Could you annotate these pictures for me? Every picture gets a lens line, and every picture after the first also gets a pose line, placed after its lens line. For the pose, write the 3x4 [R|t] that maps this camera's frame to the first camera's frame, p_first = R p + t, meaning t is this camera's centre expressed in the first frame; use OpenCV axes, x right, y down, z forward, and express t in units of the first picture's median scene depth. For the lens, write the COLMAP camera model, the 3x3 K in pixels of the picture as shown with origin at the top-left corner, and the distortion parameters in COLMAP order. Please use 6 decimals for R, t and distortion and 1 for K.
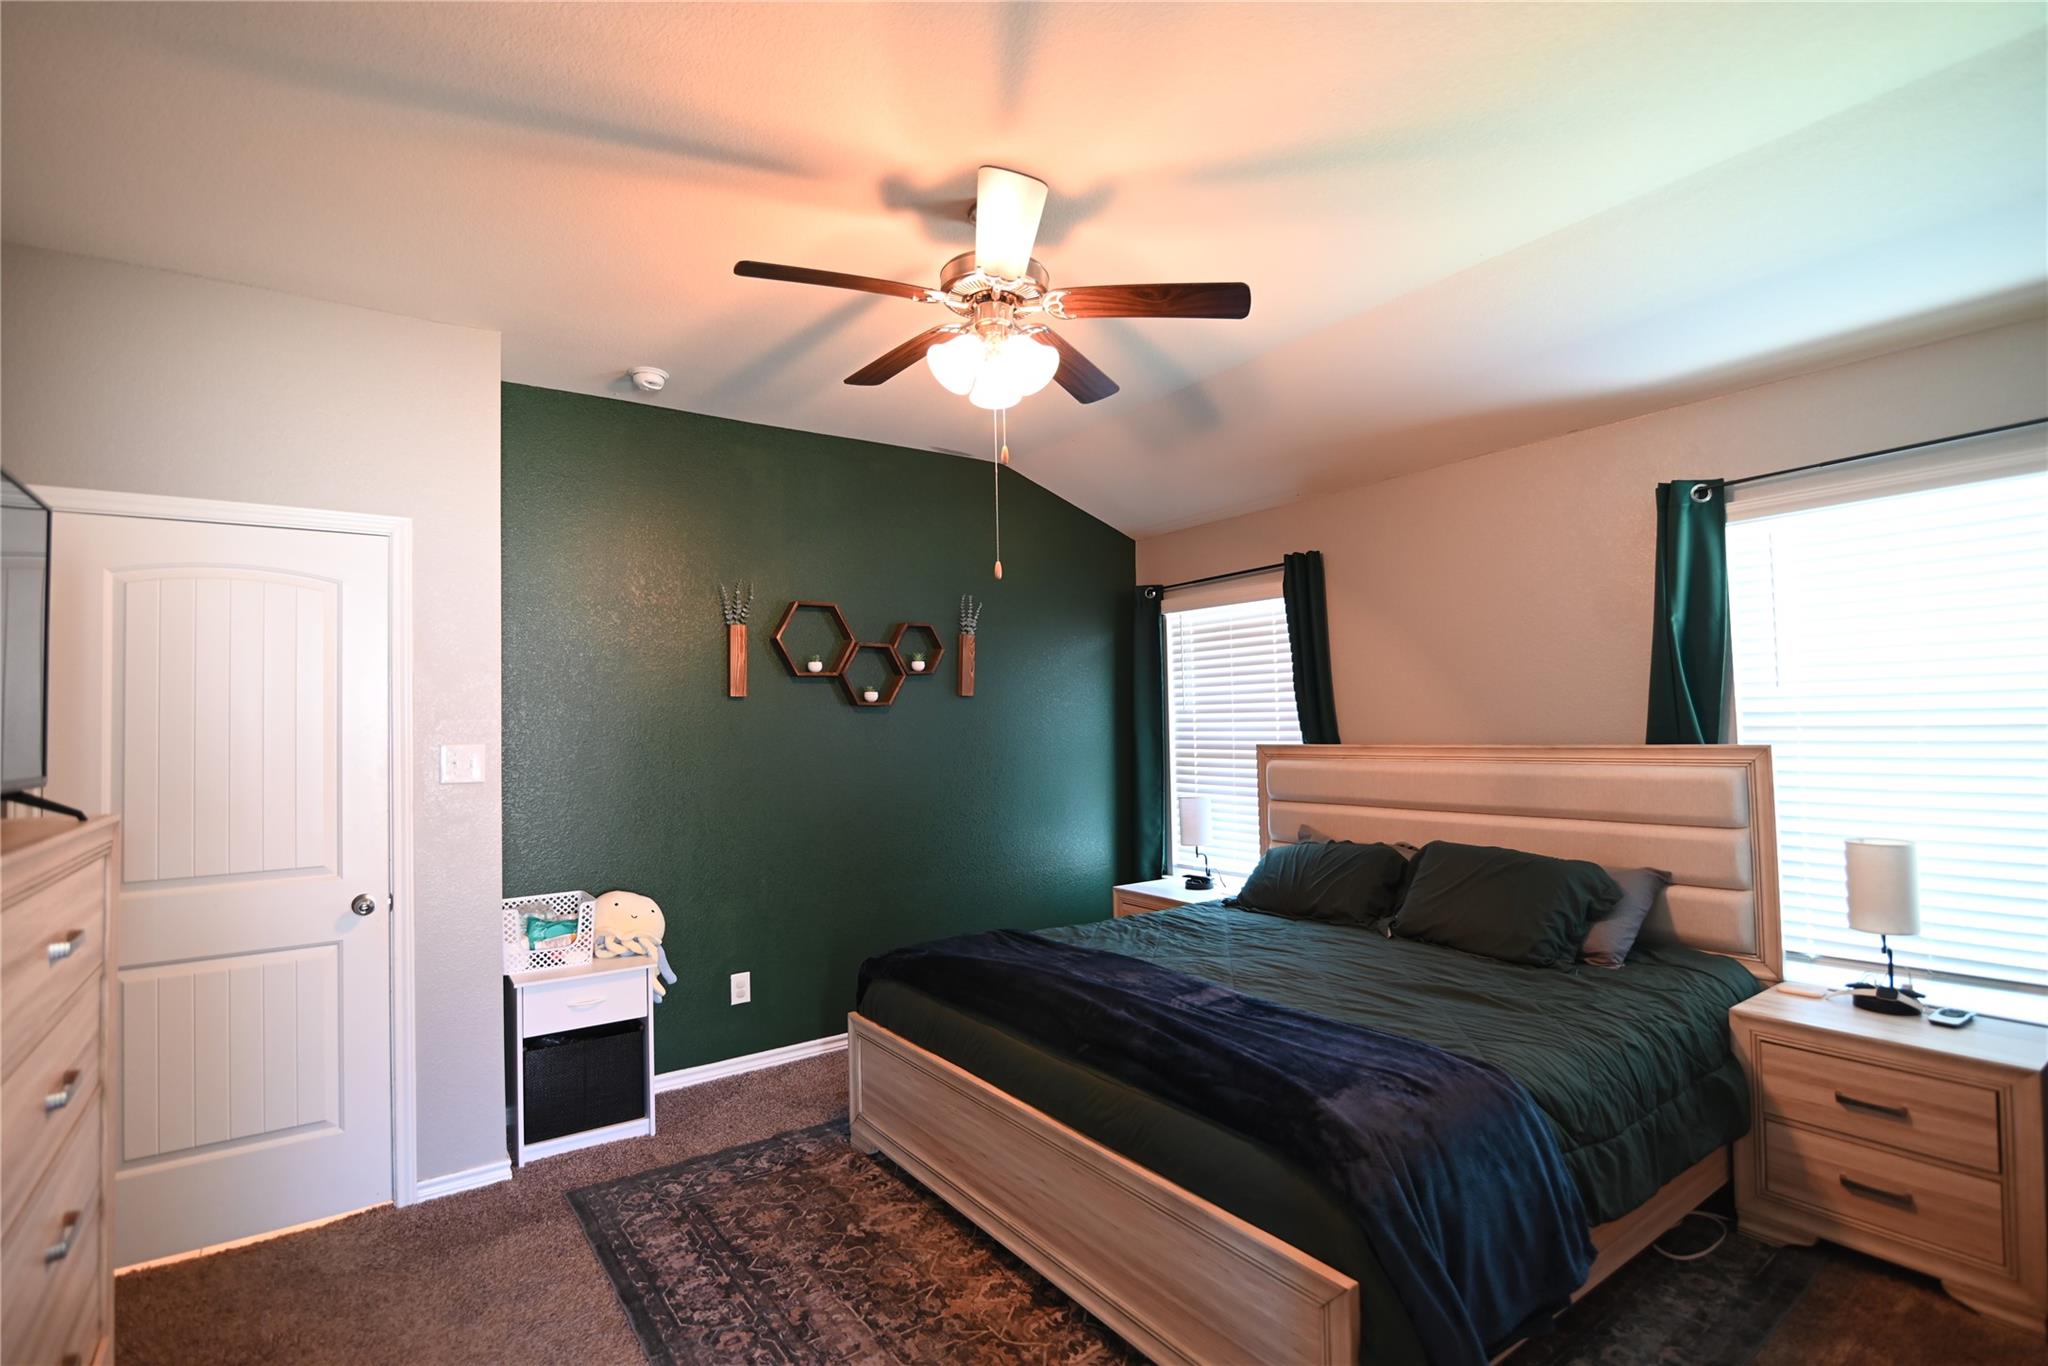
lens RADIAL K [[949.7, 0, 1028.2], [0, 949.7, 689.6], [0, 0, 1]] dist [-0.016429, 0.000157]
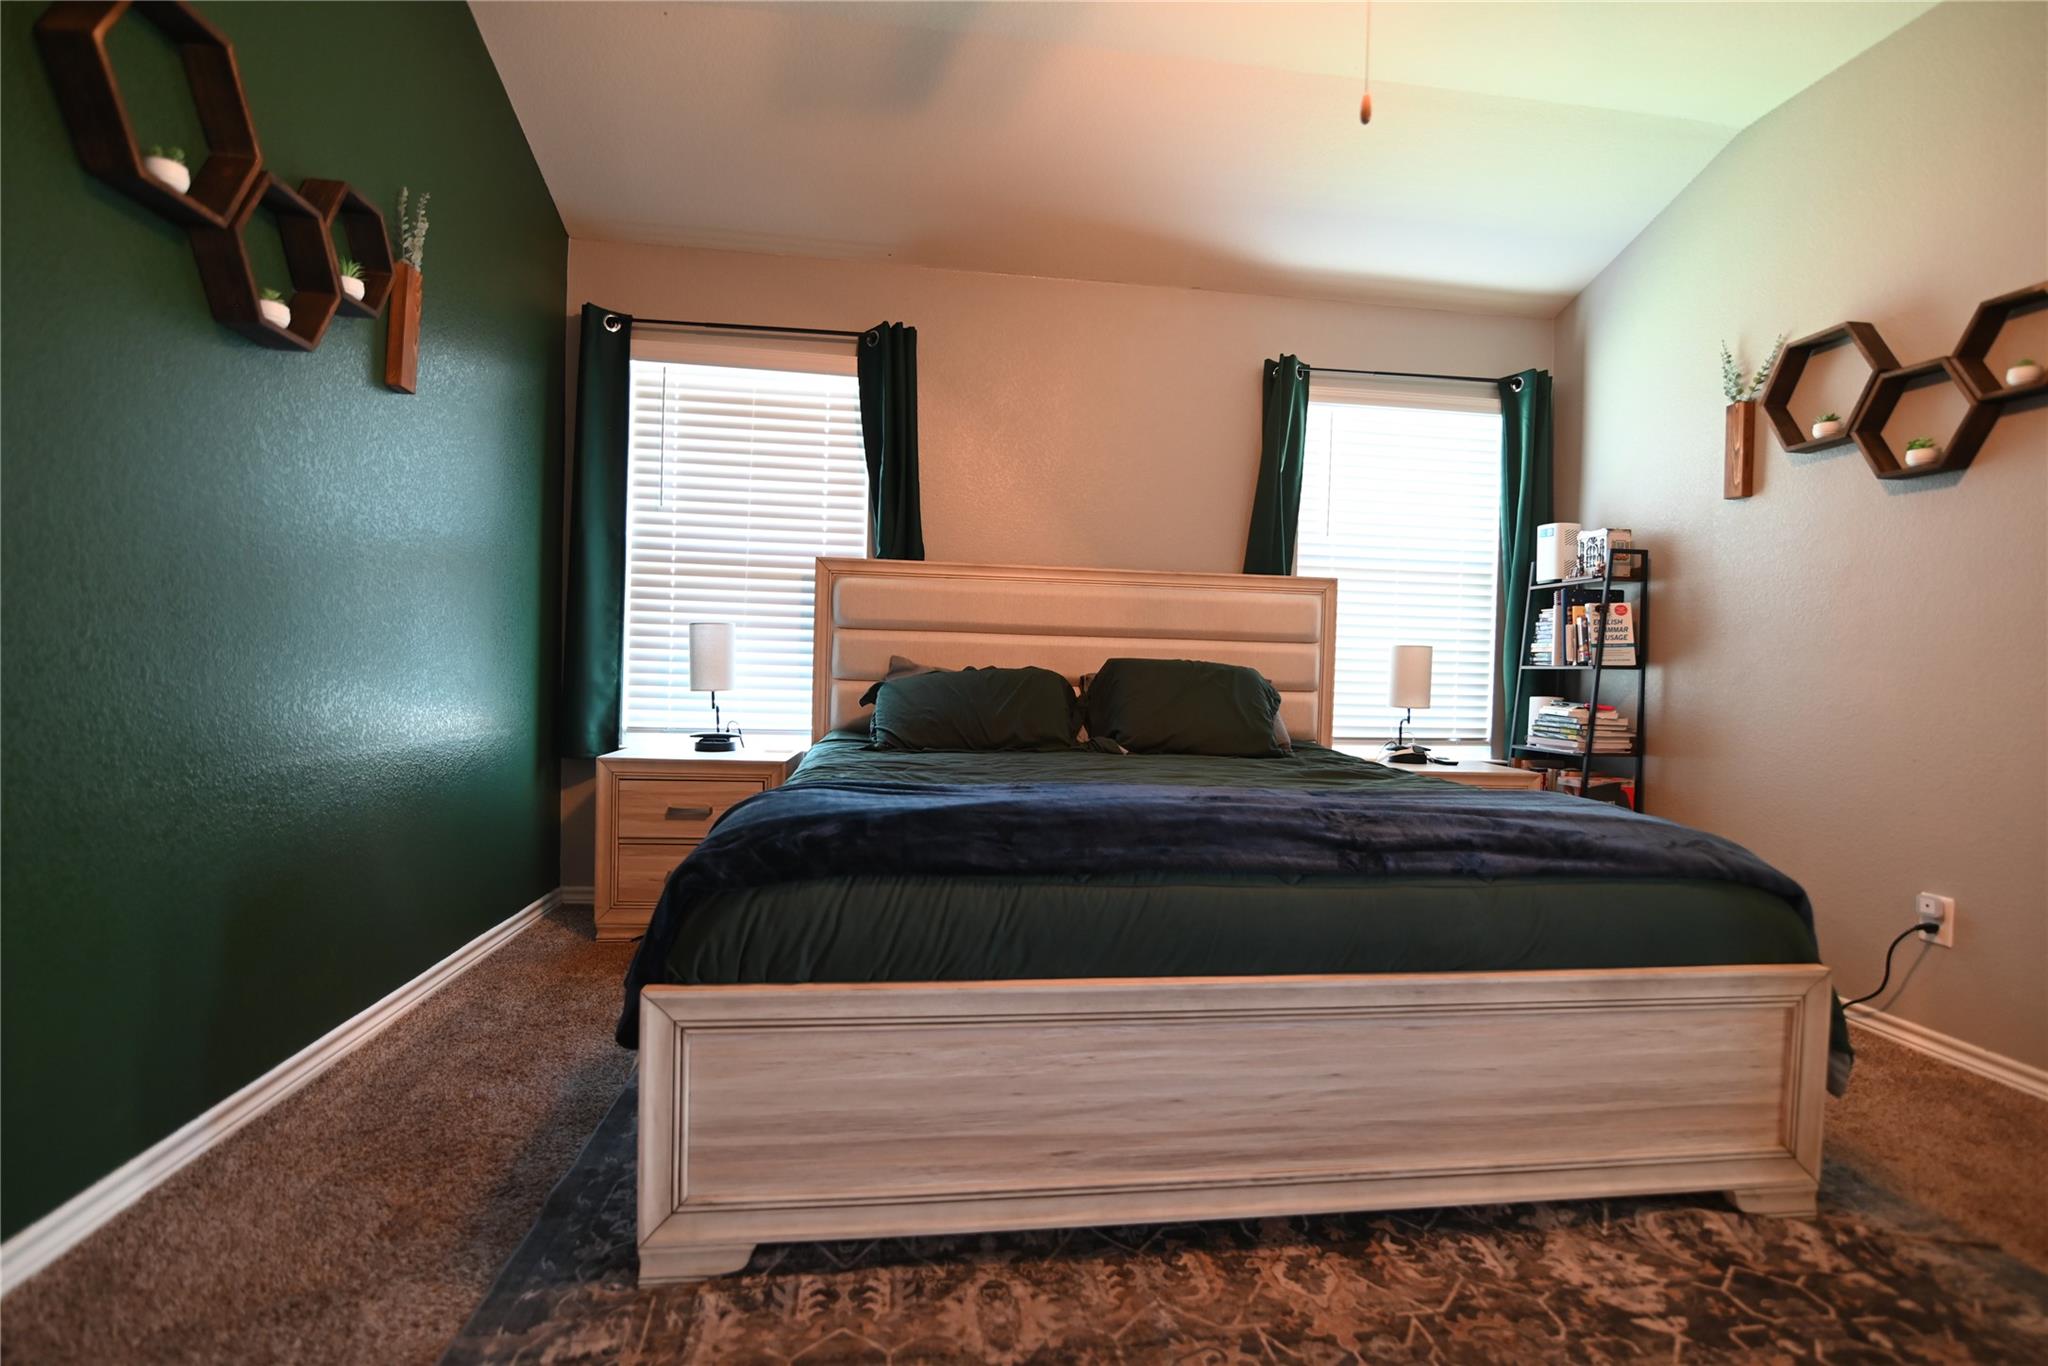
lens RADIAL K [[949.7, 0, 1024.0], [0, 949.7, 678.0], [0, 0, 1]] dist [-0.016429, 0.000157]
pose [[0.467103, 0.022120, 0.883926, -0.414287], [-0.070824, 0.997411, 0.012467, 0.154305], [-0.881362, -0.068427, 0.467460, 0.554216]]
